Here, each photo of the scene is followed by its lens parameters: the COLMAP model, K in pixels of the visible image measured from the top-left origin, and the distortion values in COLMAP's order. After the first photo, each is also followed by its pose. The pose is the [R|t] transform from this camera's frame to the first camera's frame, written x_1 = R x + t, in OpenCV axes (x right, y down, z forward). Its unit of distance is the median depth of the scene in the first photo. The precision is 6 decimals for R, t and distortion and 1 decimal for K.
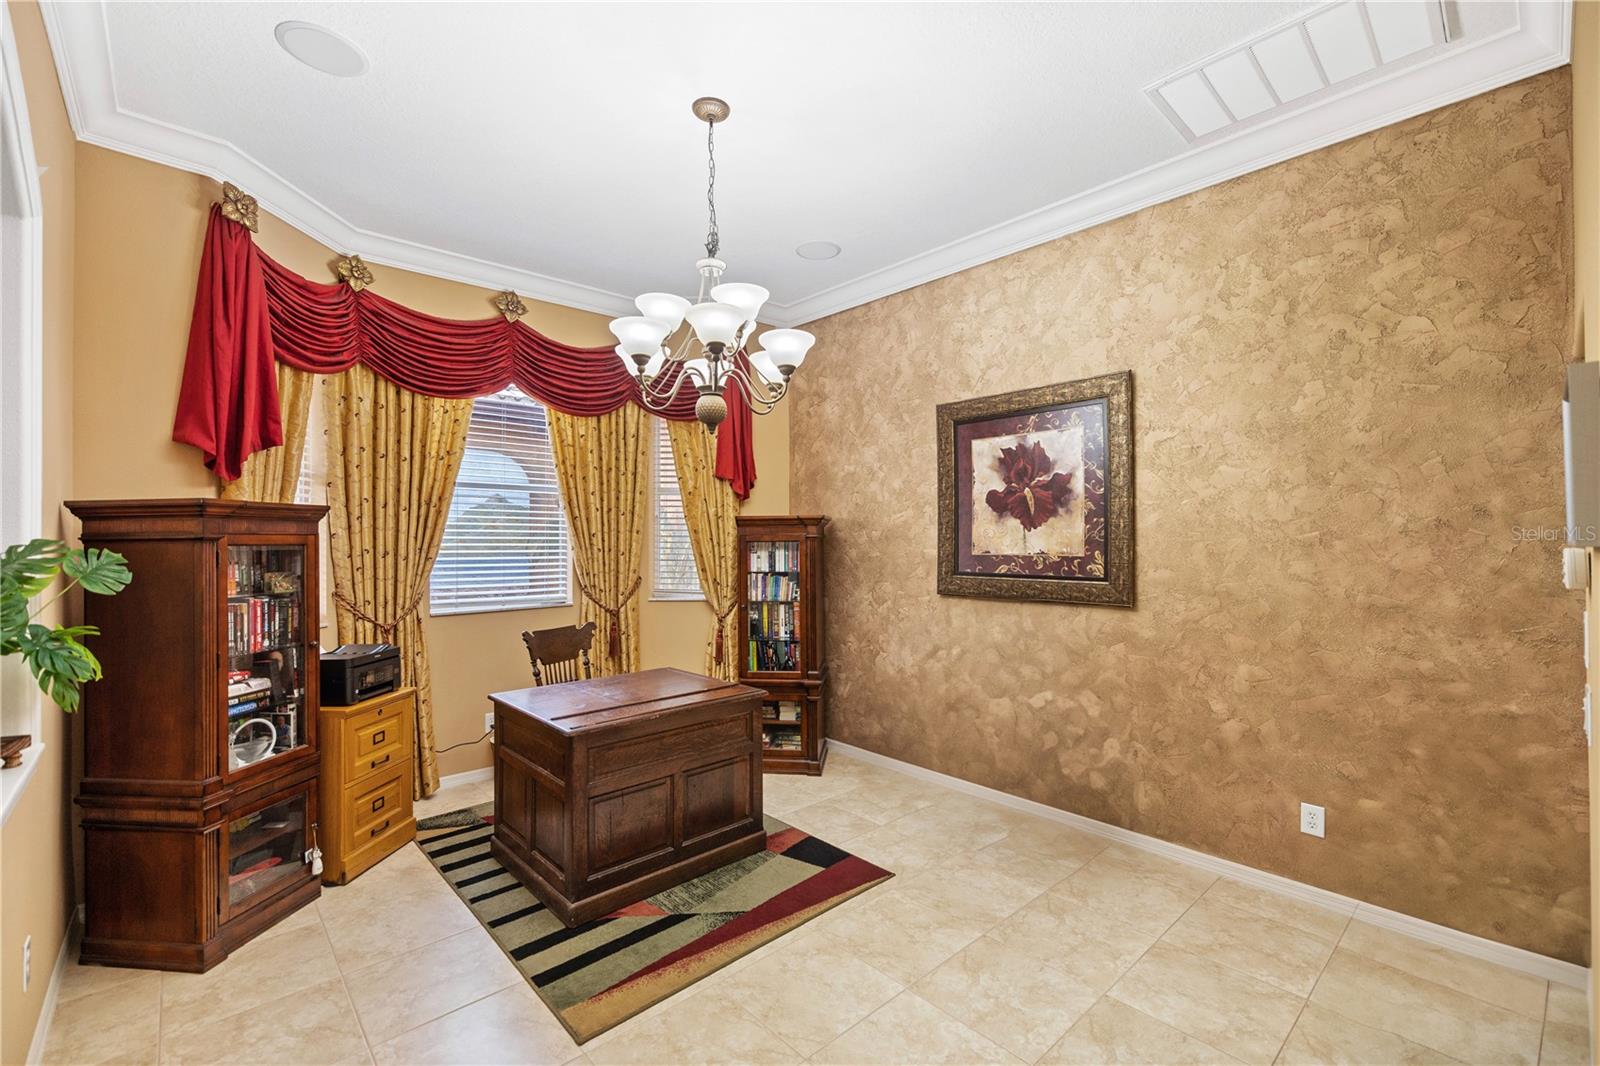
lens RADIAL K [[680.9, 0, 805.4], [0, 680.9, 536.1], [0, 0, 1]] dist [0.002021, -0.000531]
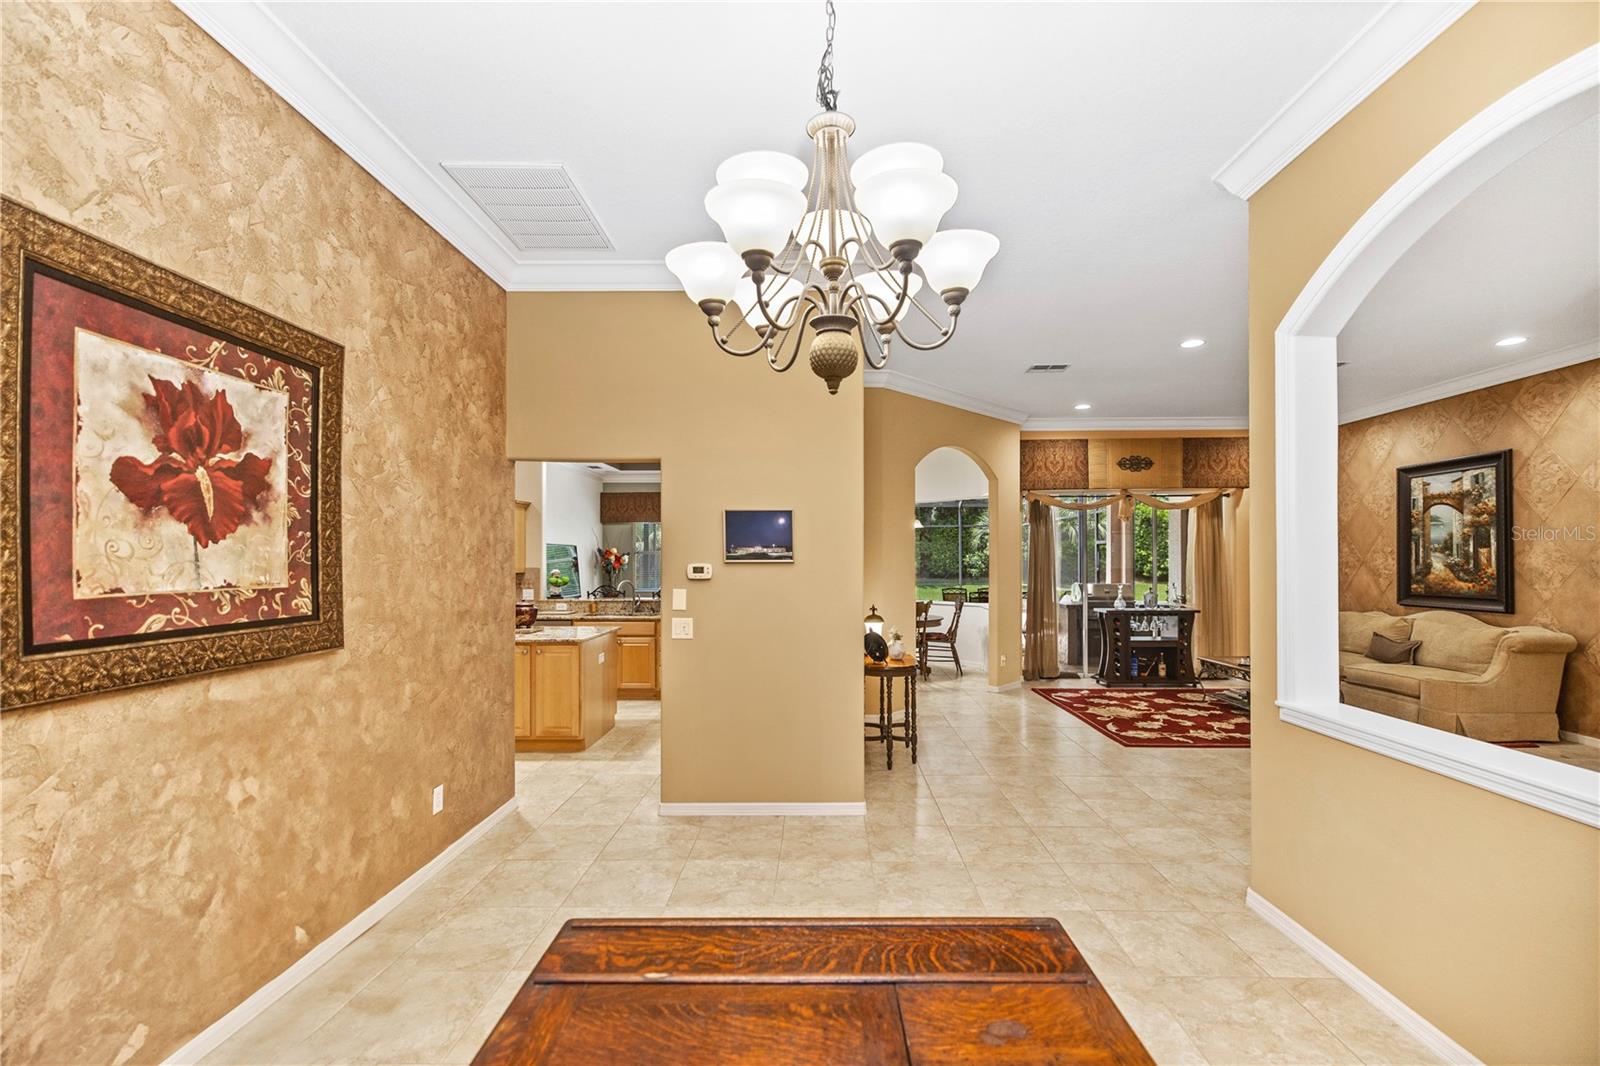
lens RADIAL K [[680.9, 0, 818.9], [0, 680.9, 555.2], [0, 0, 1]] dist [0.002021, -0.000531]
pose [[-0.735760, 0.007861, 0.677196, -0.411684], [0.001341, 0.999948, -0.010151, 0.005423], [-0.677241, -0.006560, -0.735732, 1.084550]]
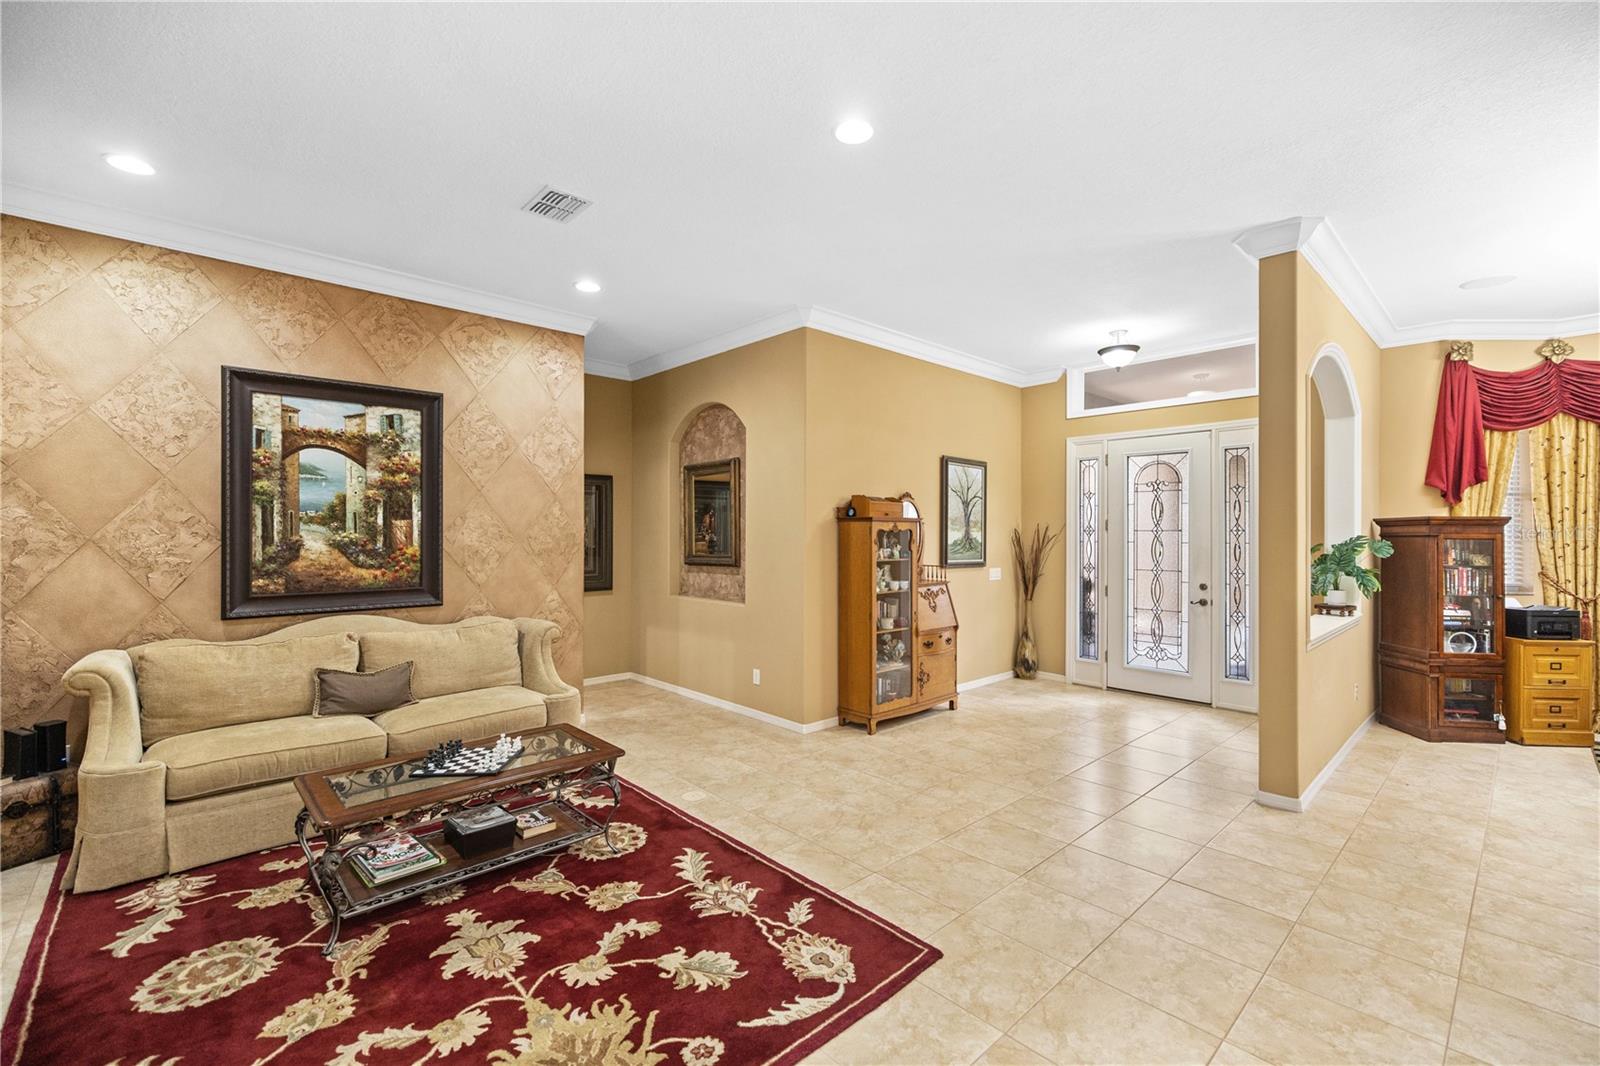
lens RADIAL K [[680.9, 0, 801.9], [0, 680.9, 531.9], [0, 0, 1]] dist [0.002021, -0.000531]
pose [[0.009787, 0.000444, -0.999952, 0.778373], [0.000383, 1.000000, 0.000448, -0.006202], [0.999952, -0.000387, 0.009787, -0.619343]]
